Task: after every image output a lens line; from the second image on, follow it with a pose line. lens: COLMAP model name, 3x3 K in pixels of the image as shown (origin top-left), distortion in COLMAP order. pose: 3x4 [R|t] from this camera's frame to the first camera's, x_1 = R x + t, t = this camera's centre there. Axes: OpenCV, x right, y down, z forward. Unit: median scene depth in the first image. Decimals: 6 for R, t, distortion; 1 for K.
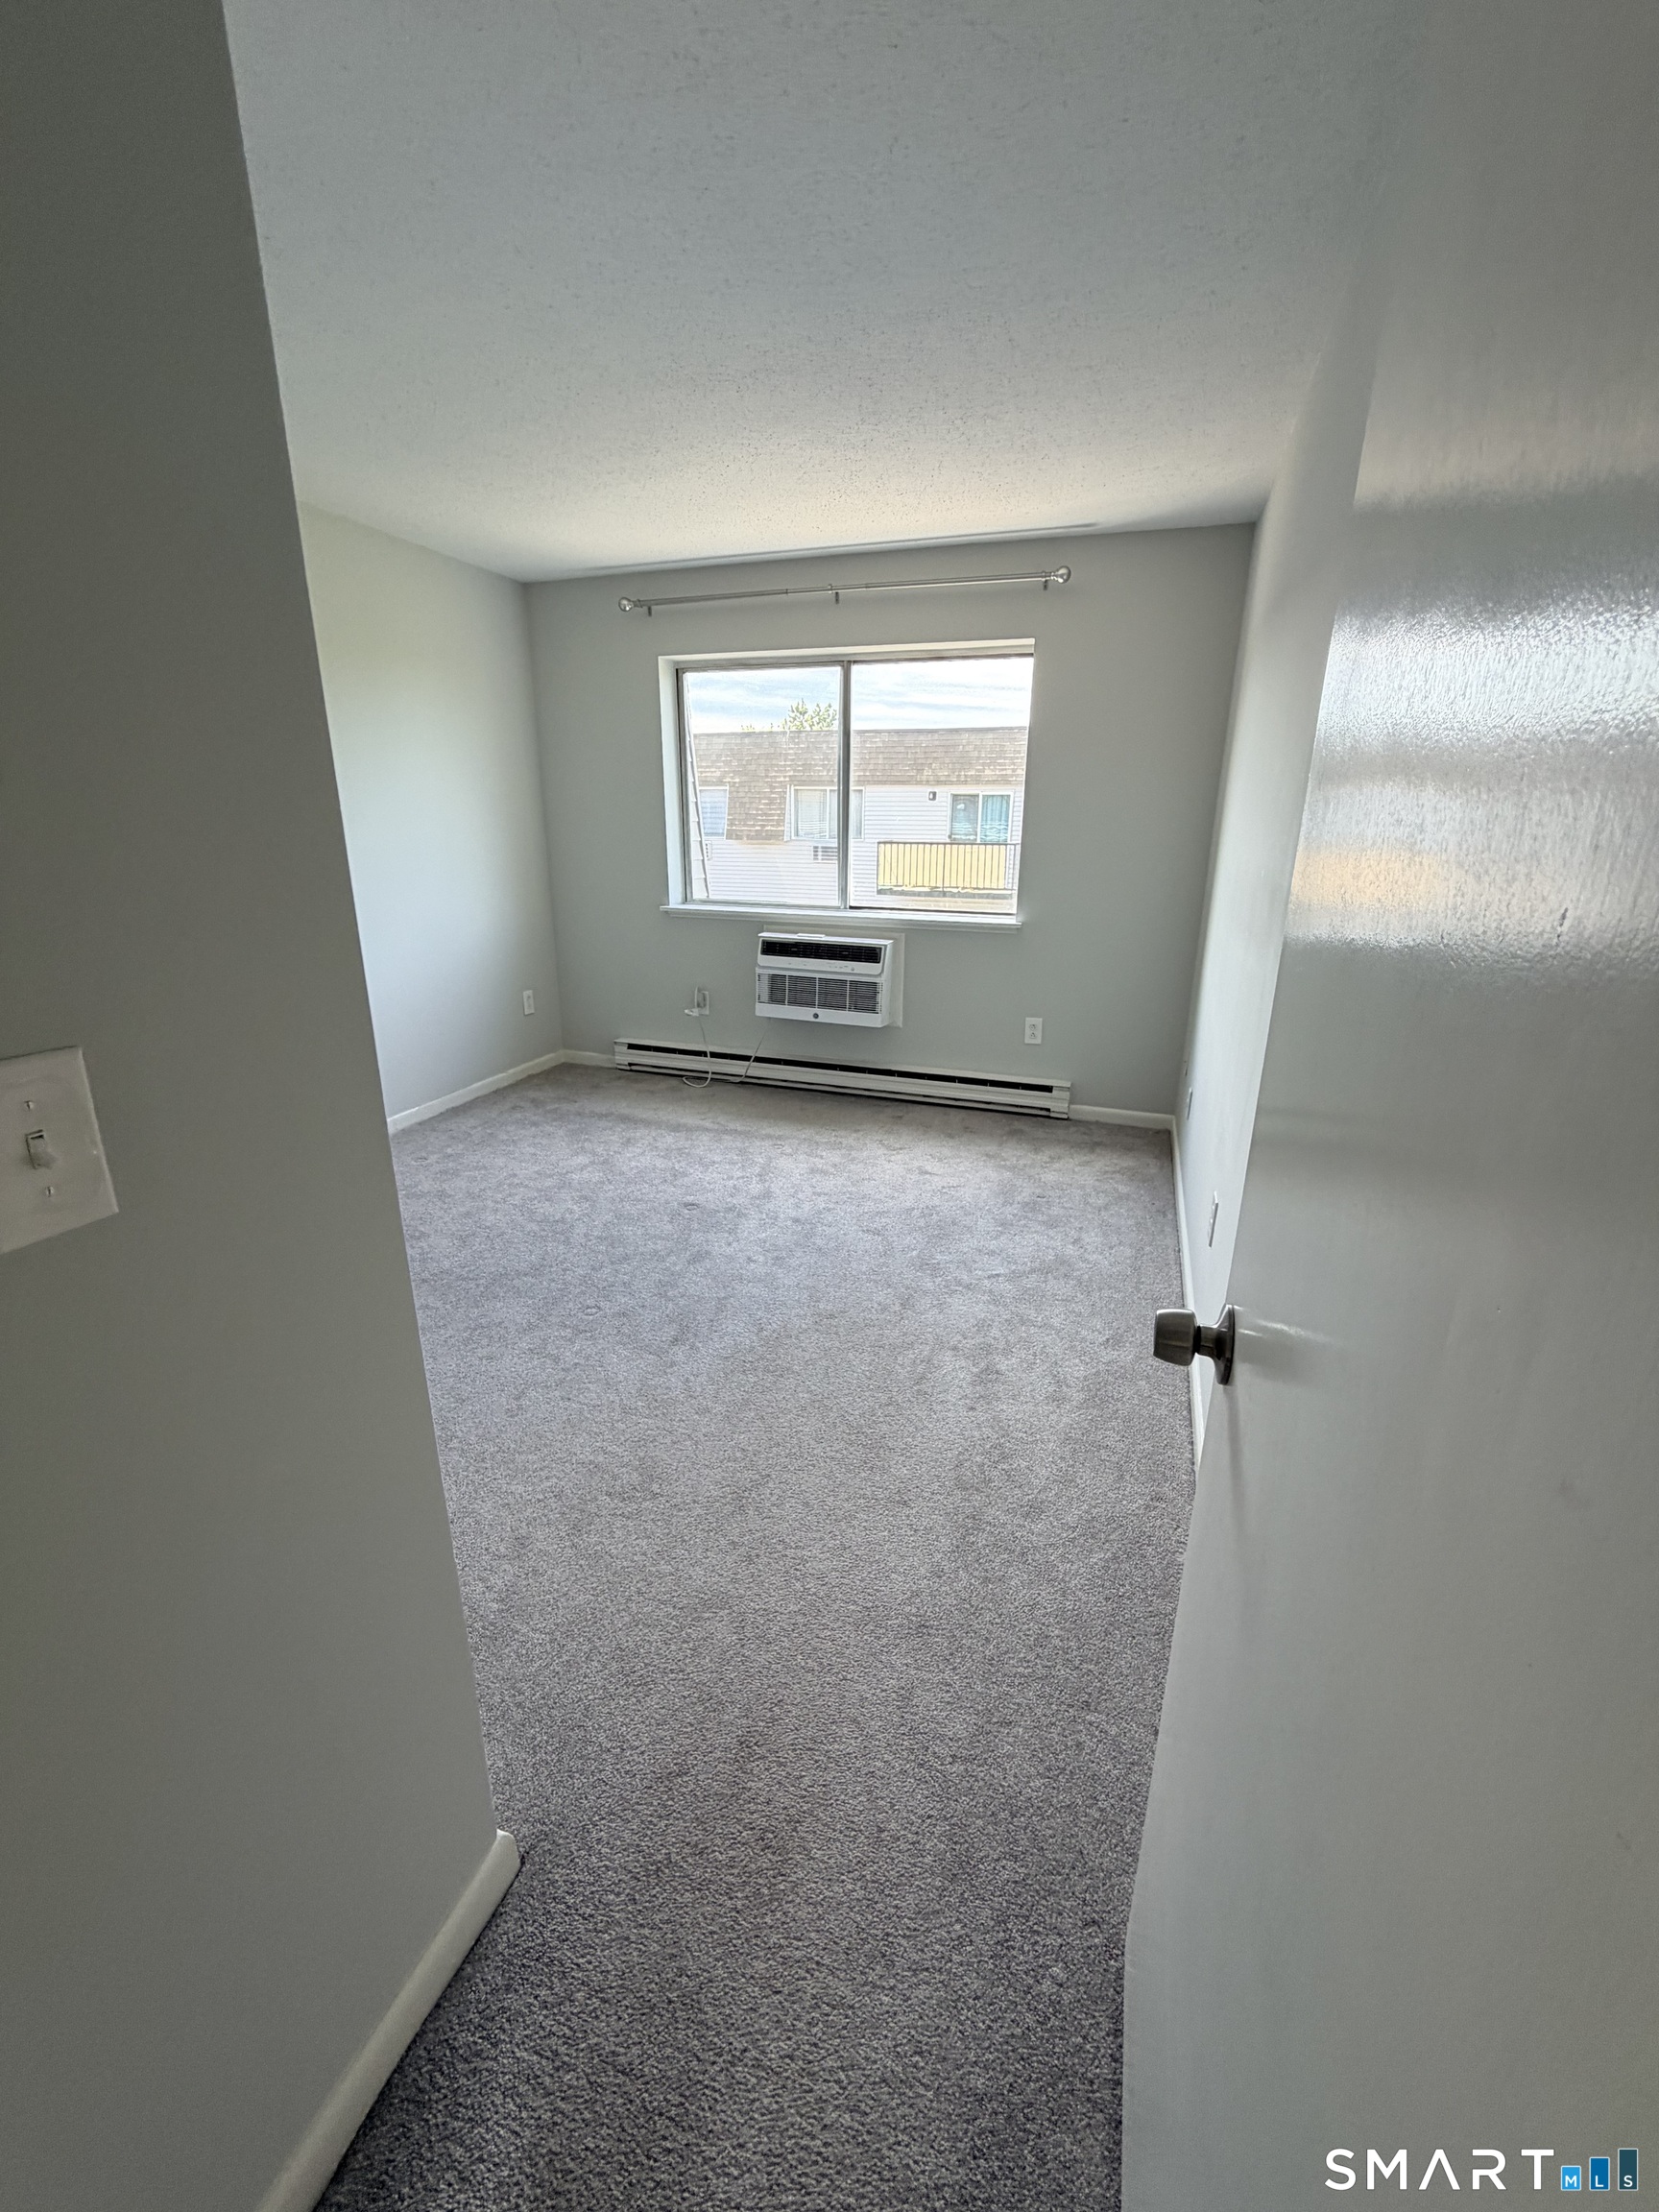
lens RADIAL K [[891.8, 0, 831.8], [0, 891.8, 1102.4], [0, 0, 1]] dist [-0.002085, 0.000595]
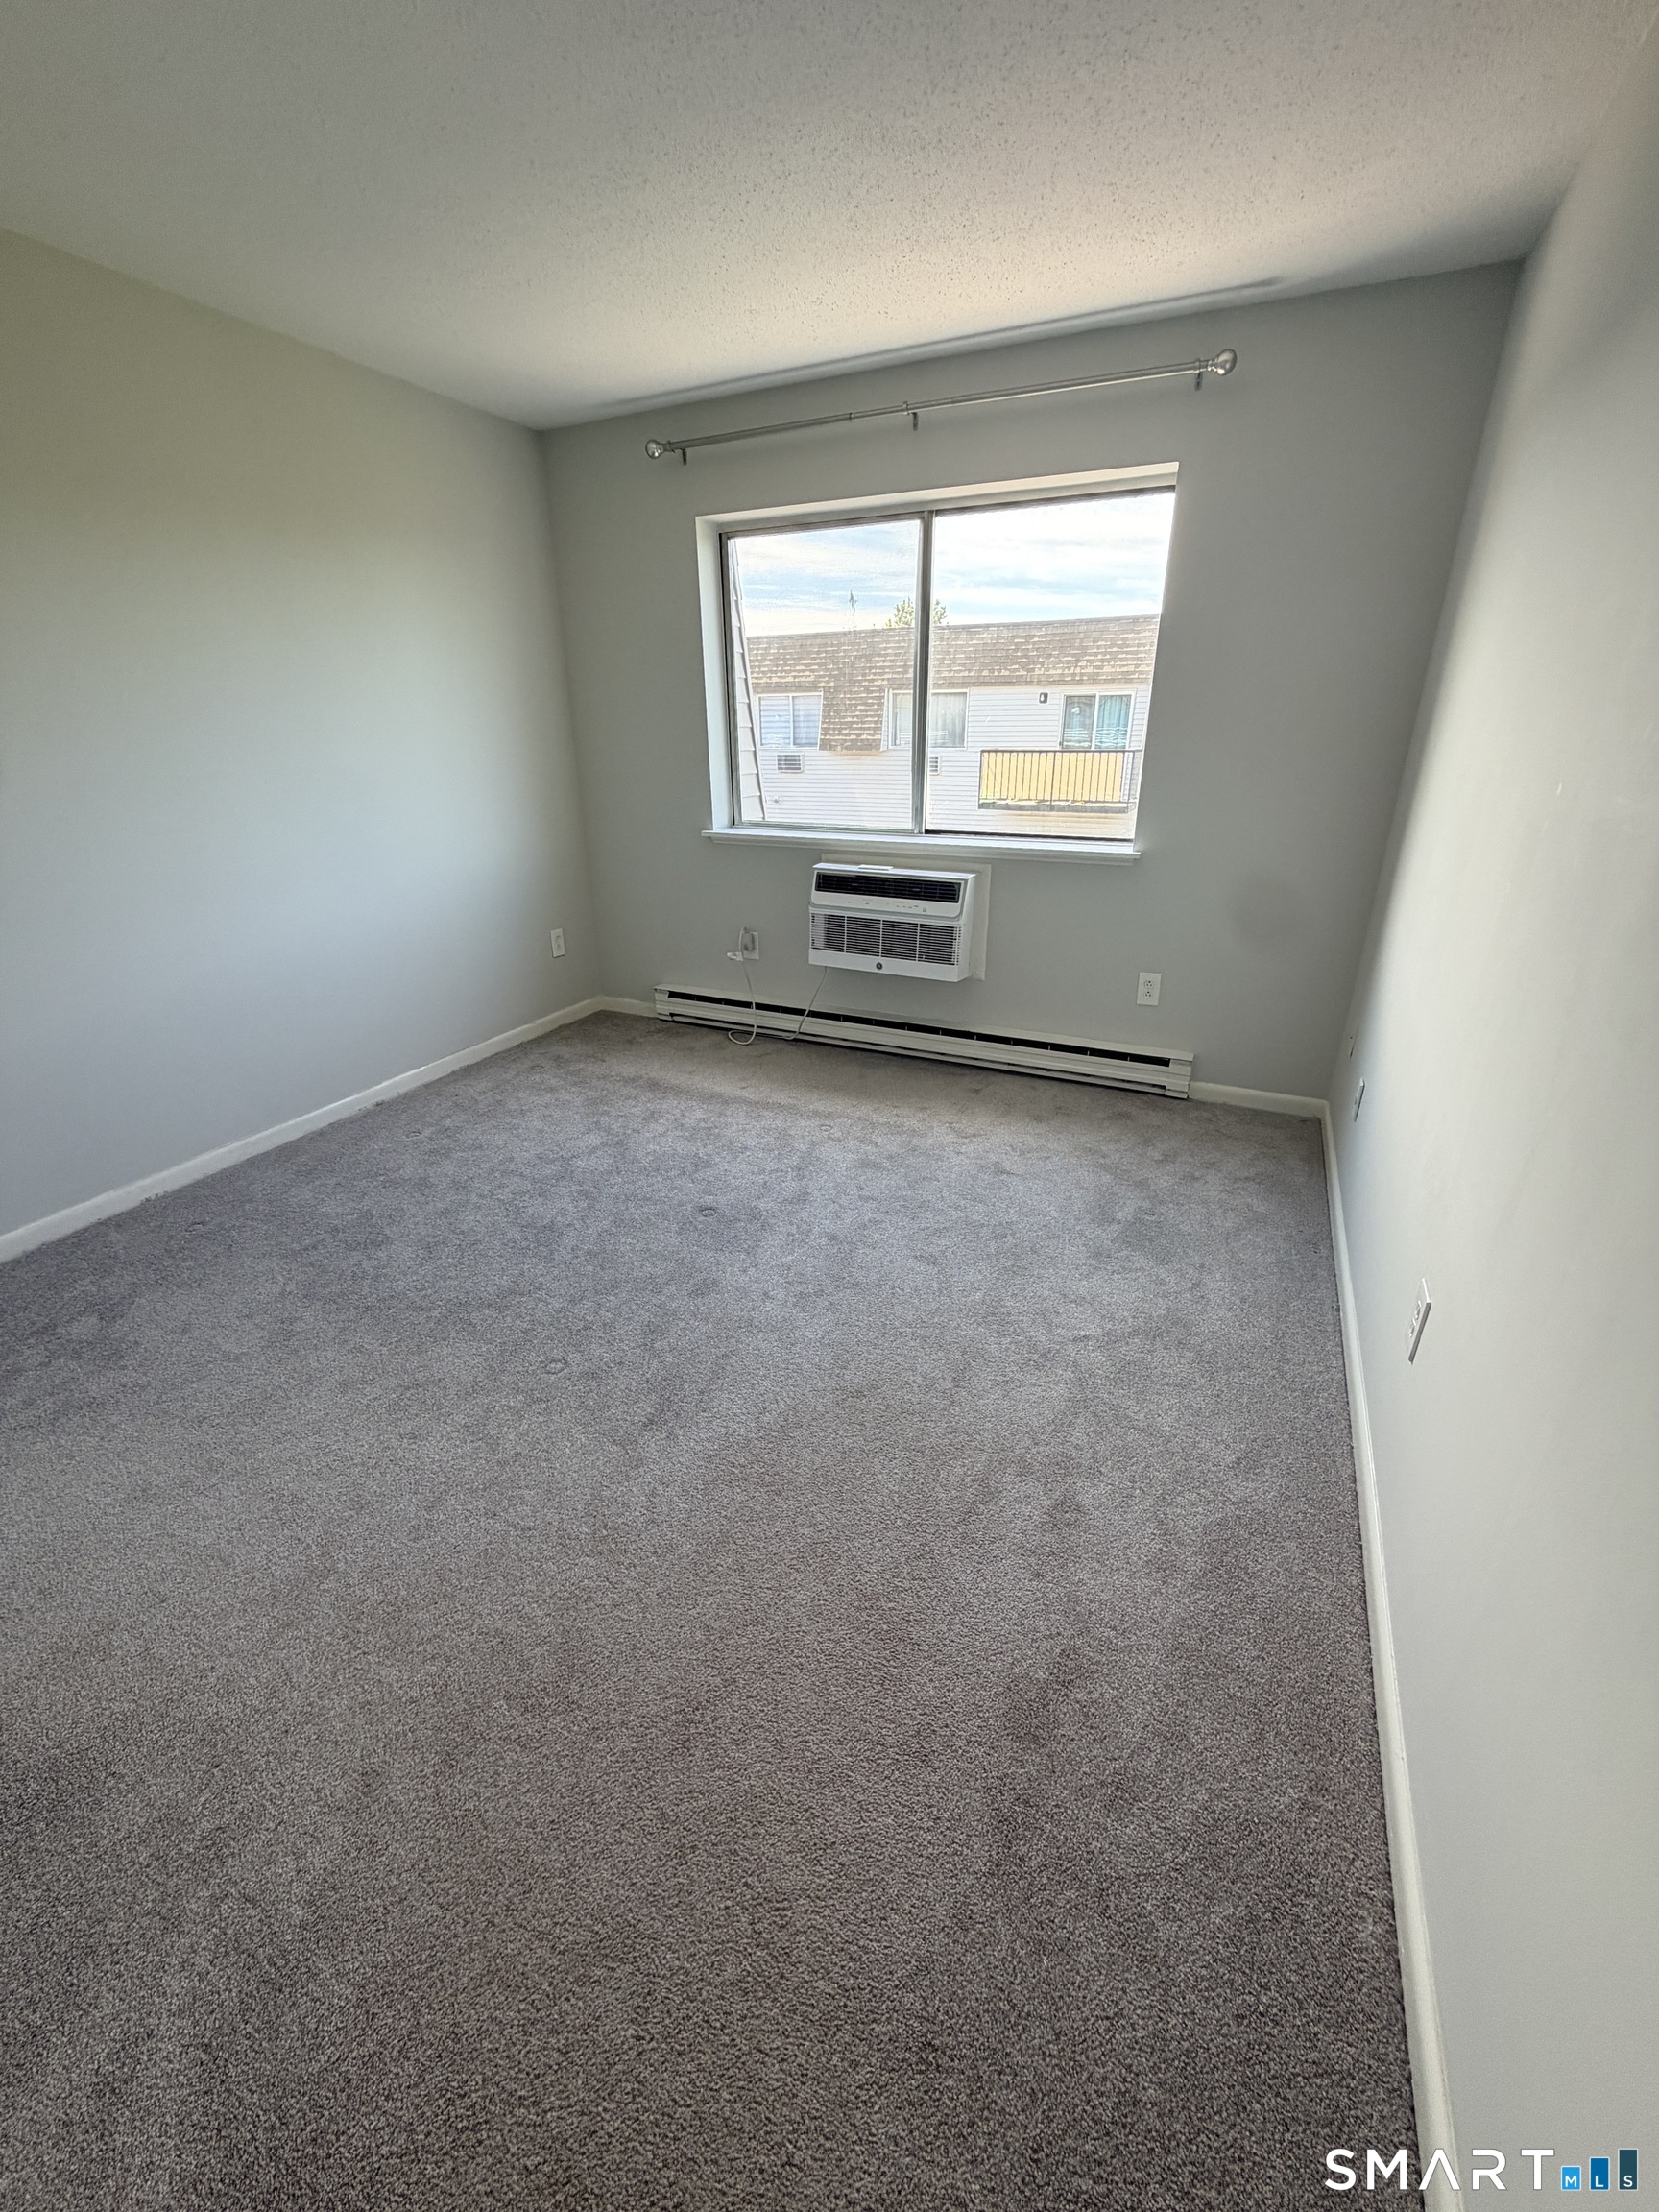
lens RADIAL K [[891.8, 0, 829.6], [0, 891.8, 1104.0], [0, 0, 1]] dist [-0.002085, 0.000595]
pose [[0.993647, 0.028683, -0.108823, 0.034222], [-0.018602, 0.995535, 0.092545, -0.051005], [0.110991, -0.089932, 0.989744, 0.182951]]
